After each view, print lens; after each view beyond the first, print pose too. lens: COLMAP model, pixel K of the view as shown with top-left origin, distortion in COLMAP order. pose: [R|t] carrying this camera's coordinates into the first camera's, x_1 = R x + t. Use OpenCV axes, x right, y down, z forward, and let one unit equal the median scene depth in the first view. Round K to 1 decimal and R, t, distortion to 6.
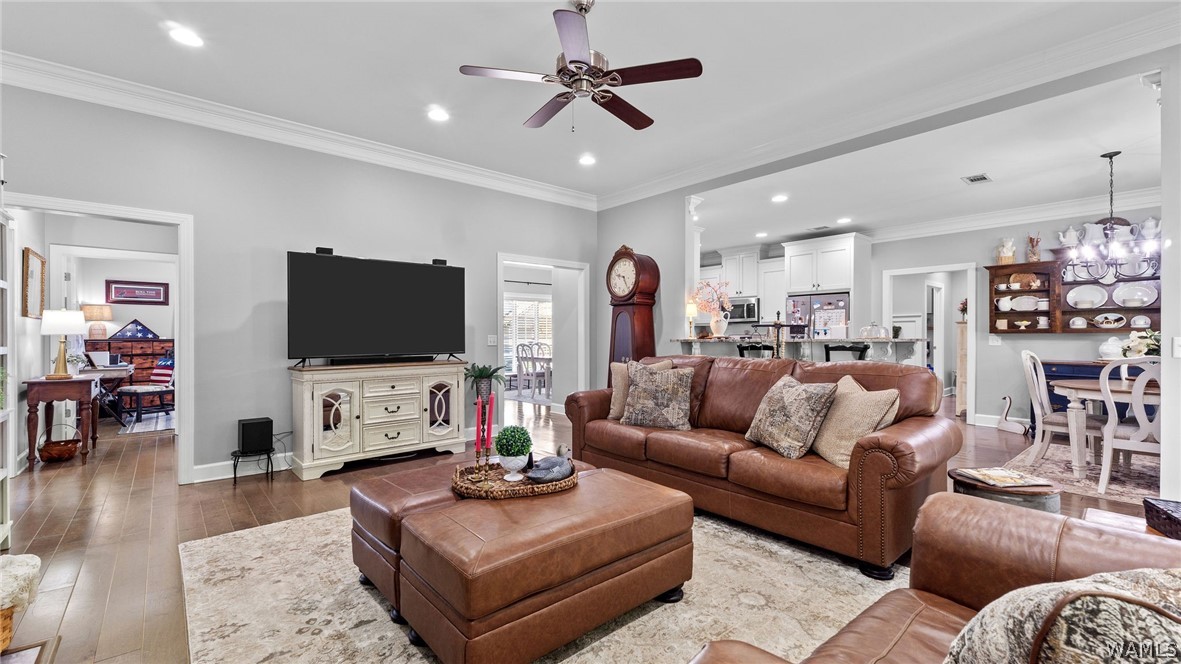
lens RADIAL K [[499.6, 0, 588.5], [0, 499.6, 330.7], [0, 0, 1]] dist [-0.000100, 0.000271]
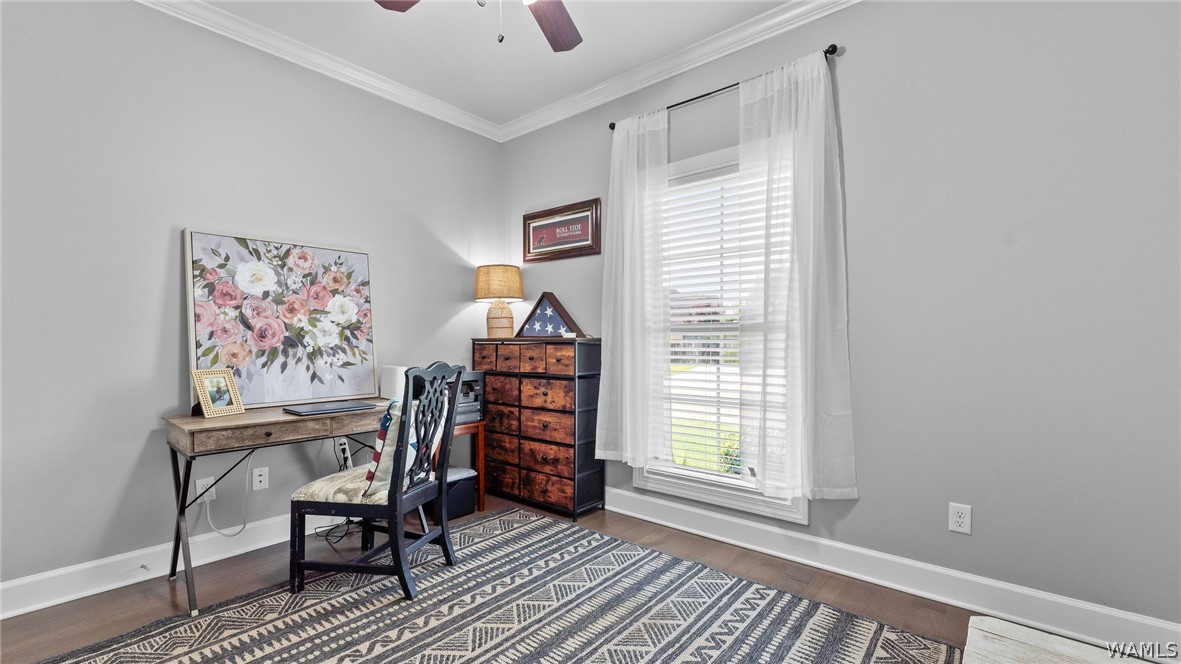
lens RADIAL K [[499.6, 0, 591.9], [0, 499.6, 333.3], [0, 0, 1]] dist [-0.000100, 0.000271]
pose [[0.174151, 0.001647, -0.984718, -0.473302], [0.005155, 0.999983, 0.002584, 0.012256], [0.984706, -0.005527, 0.174139, 0.975055]]
